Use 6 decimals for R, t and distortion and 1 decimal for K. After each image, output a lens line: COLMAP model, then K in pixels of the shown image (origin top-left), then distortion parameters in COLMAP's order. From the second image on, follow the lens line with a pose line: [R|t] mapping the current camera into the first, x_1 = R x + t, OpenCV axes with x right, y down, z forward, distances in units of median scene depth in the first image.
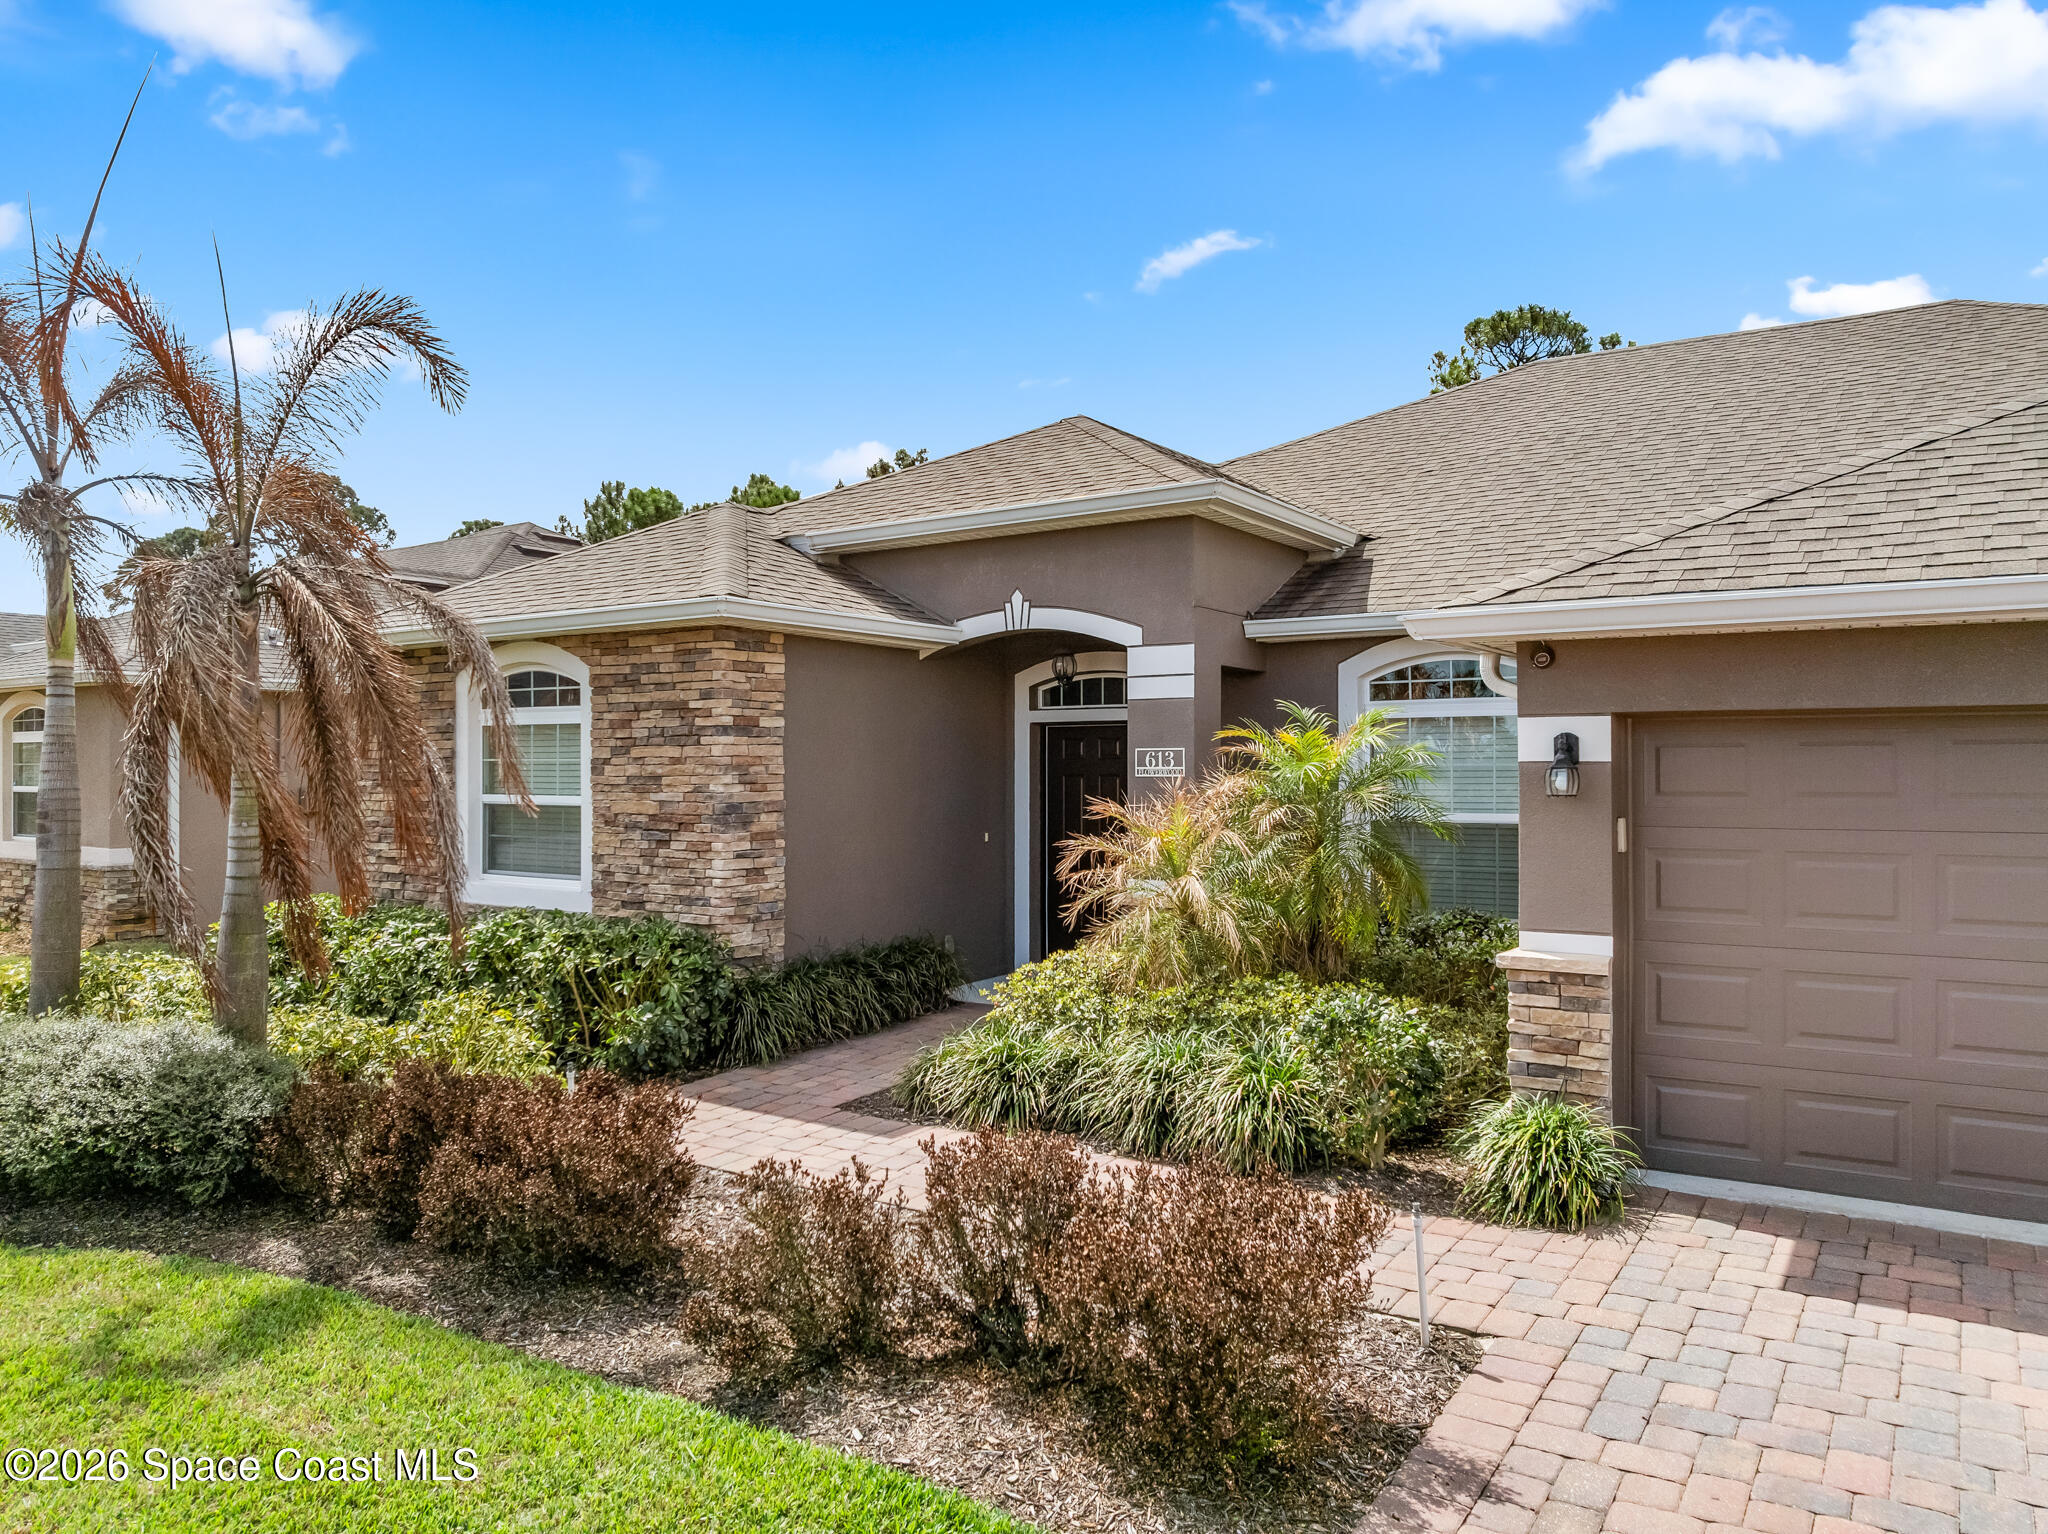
lens RADIAL K [[1437.5, 0, 1029.6], [0, 1437.5, 760.3], [0, 0, 1]] dist [-0.031705, -0.003302]
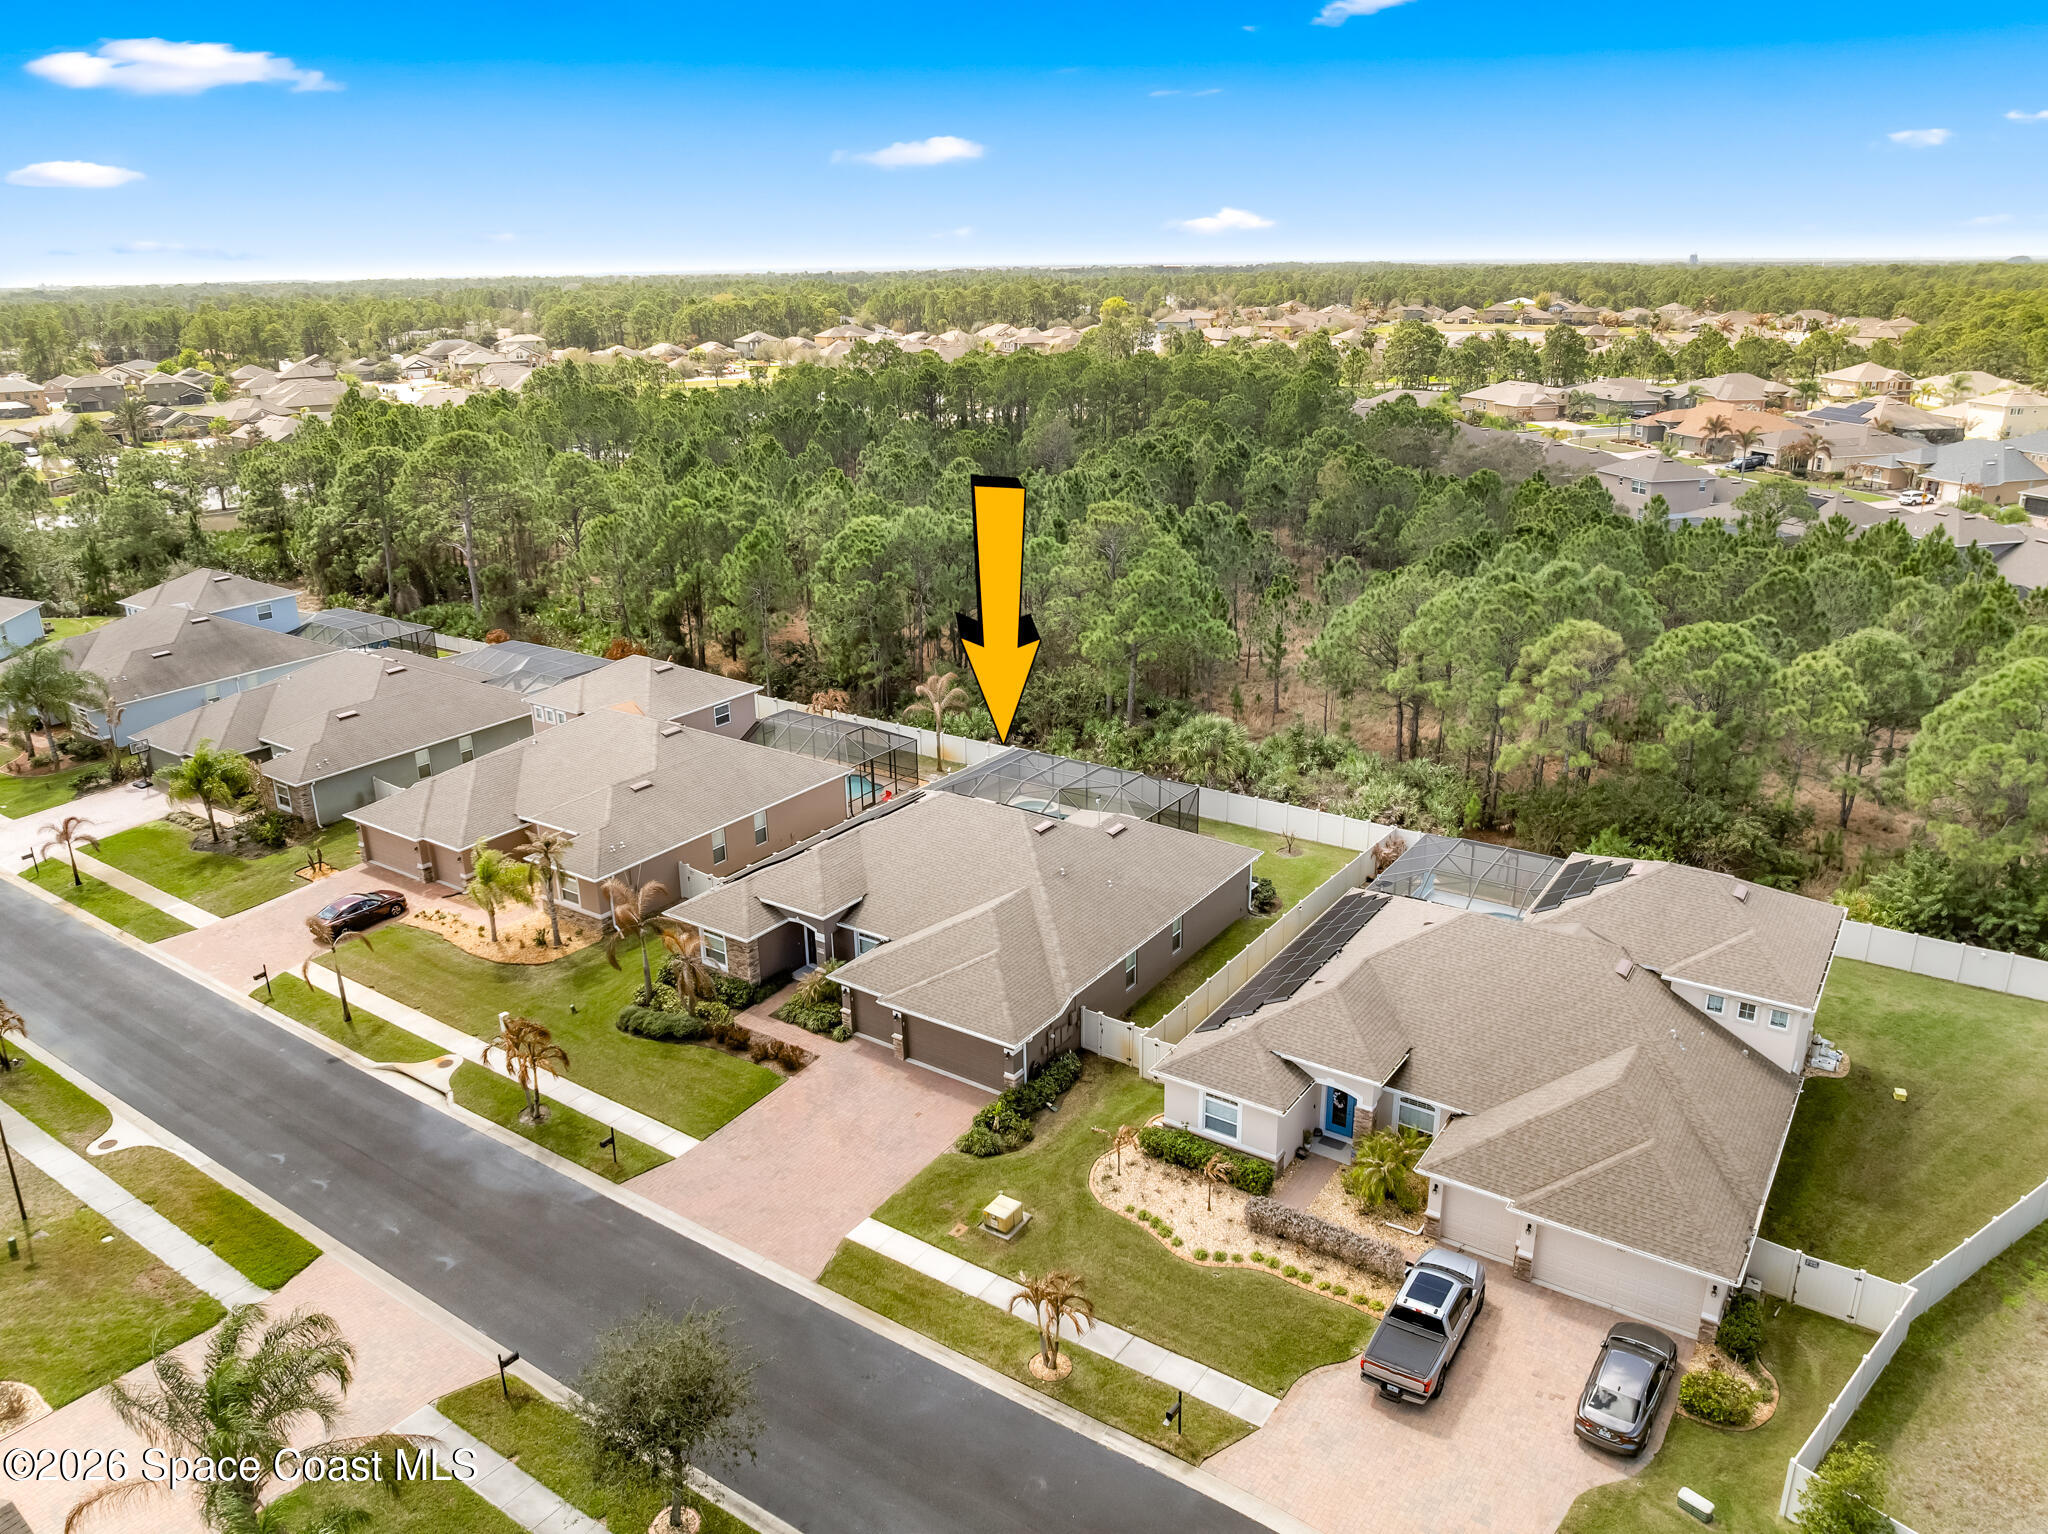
lens RADIAL K [[1437.5, 0, 1029.6], [0, 1437.5, 760.3], [0, 0, 1]] dist [-0.031705, -0.003302]
pose [[0.999862, -0.007520, -0.014832, 1.108843], [0.012013, 0.943351, 0.331578, -2.856449], [0.011498, -0.331710, 0.943311, -4.593436]]
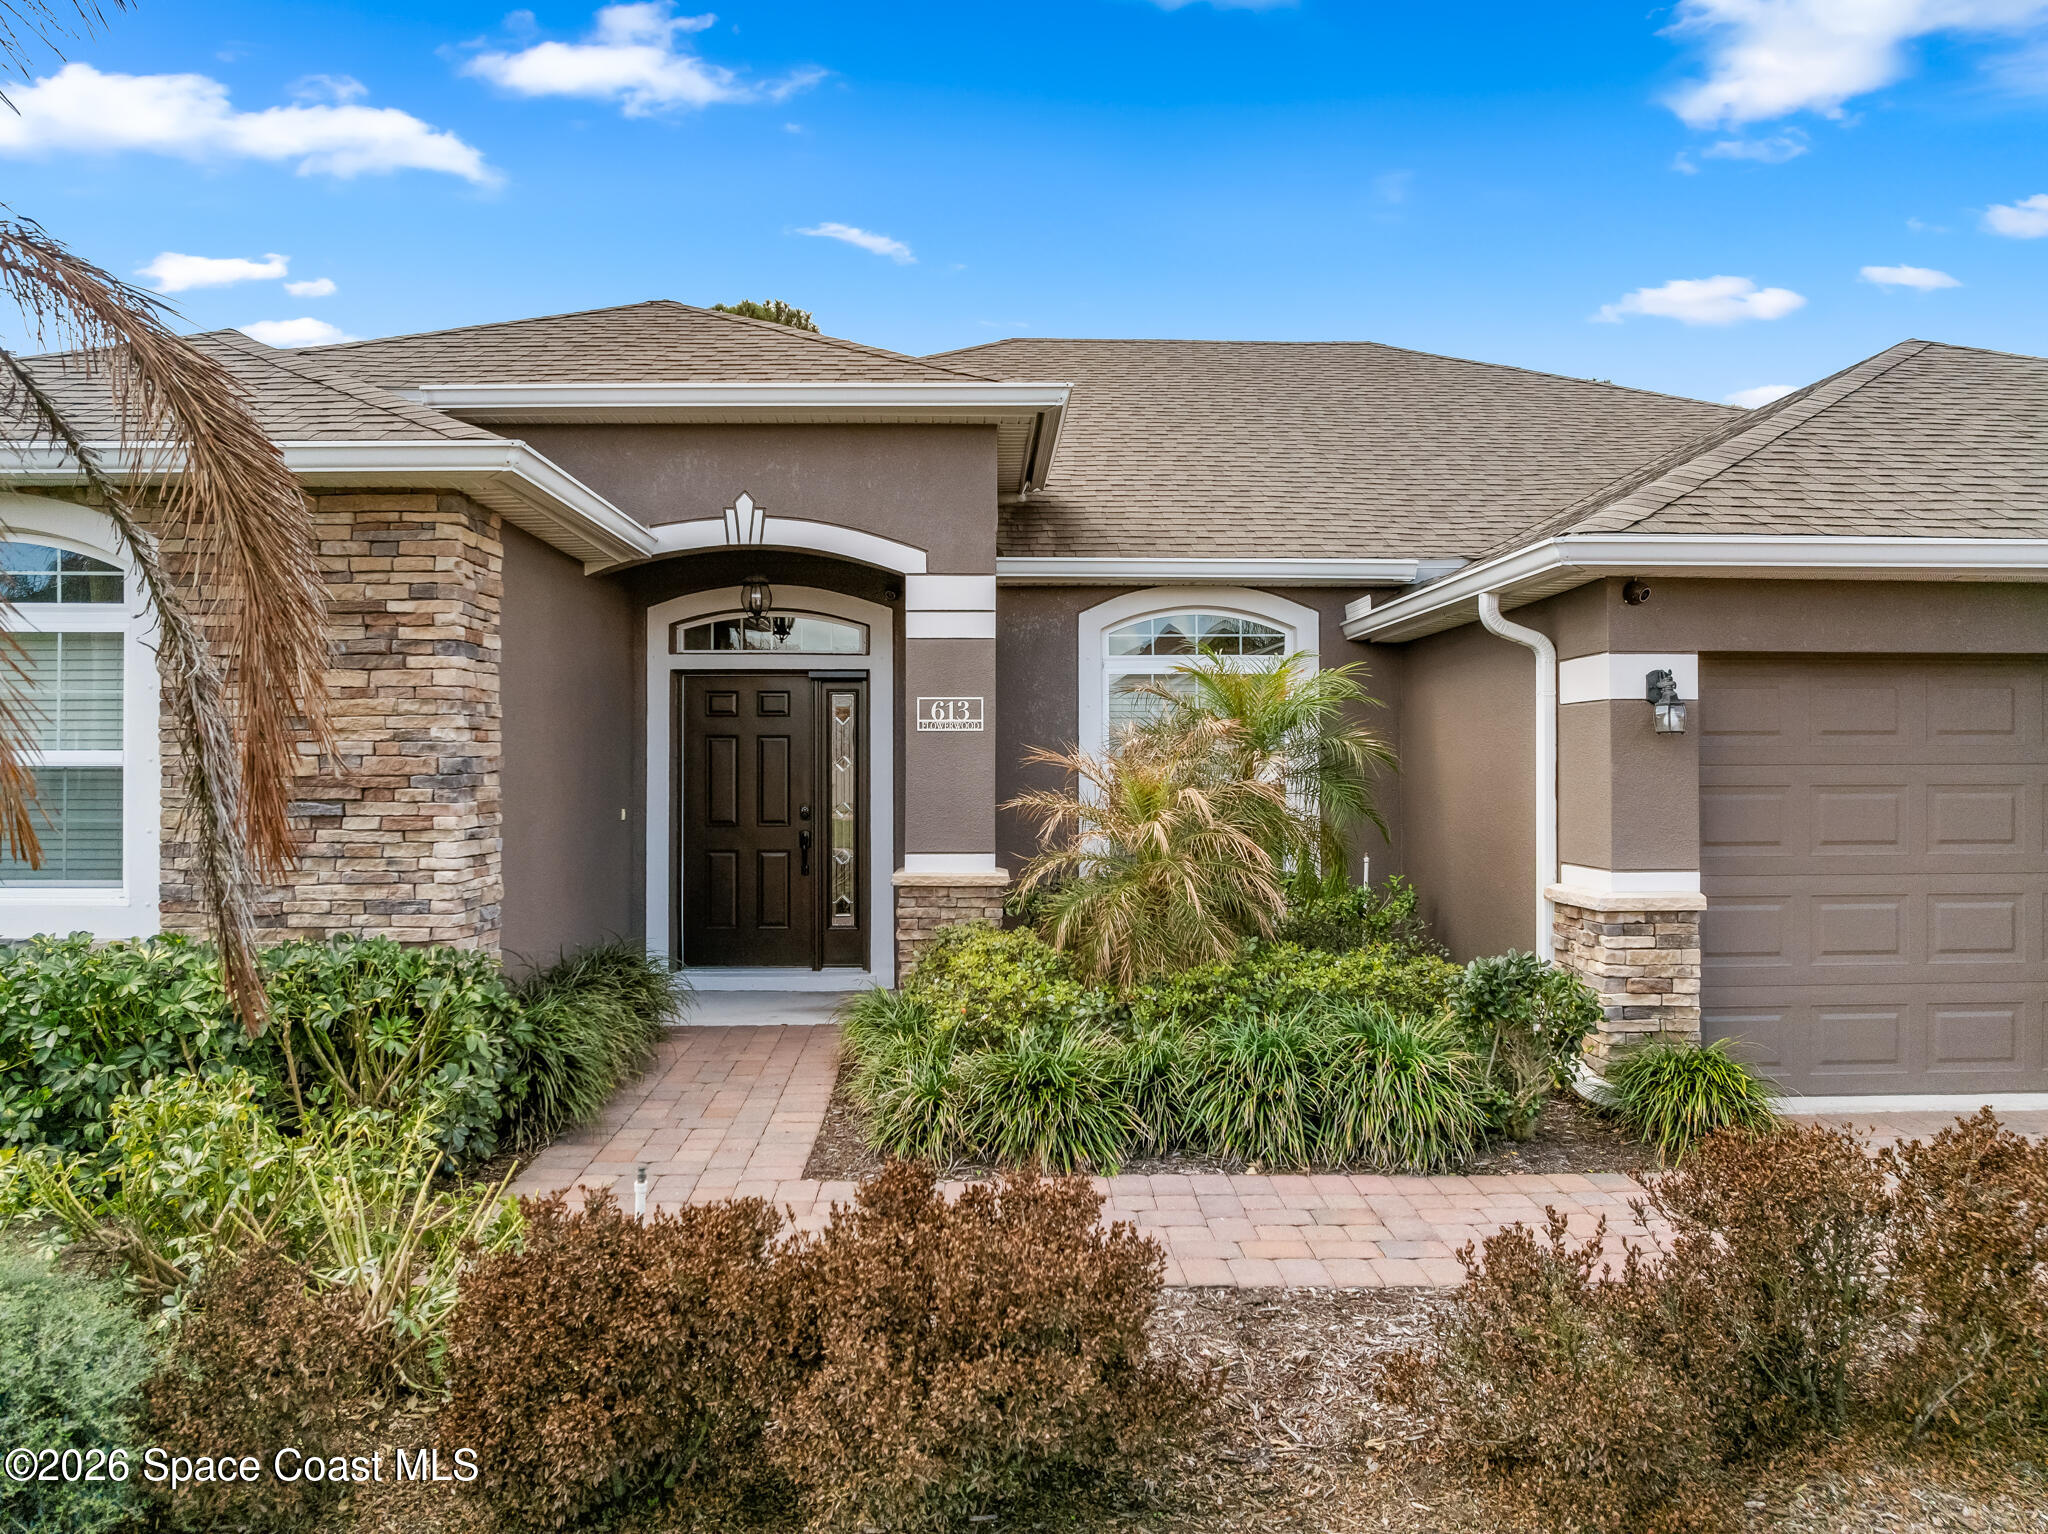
lens RADIAL K [[1437.5, 0, 1029.6], [0, 1437.5, 760.3], [0, 0, 1]] dist [-0.031705, -0.003302]
pose [[0.813933, 0.003061, 0.580951, -0.377093], [-0.002722, 0.999995, -0.001456, 0.031336], [-0.580953, -0.000396, 0.813937, 0.302011]]
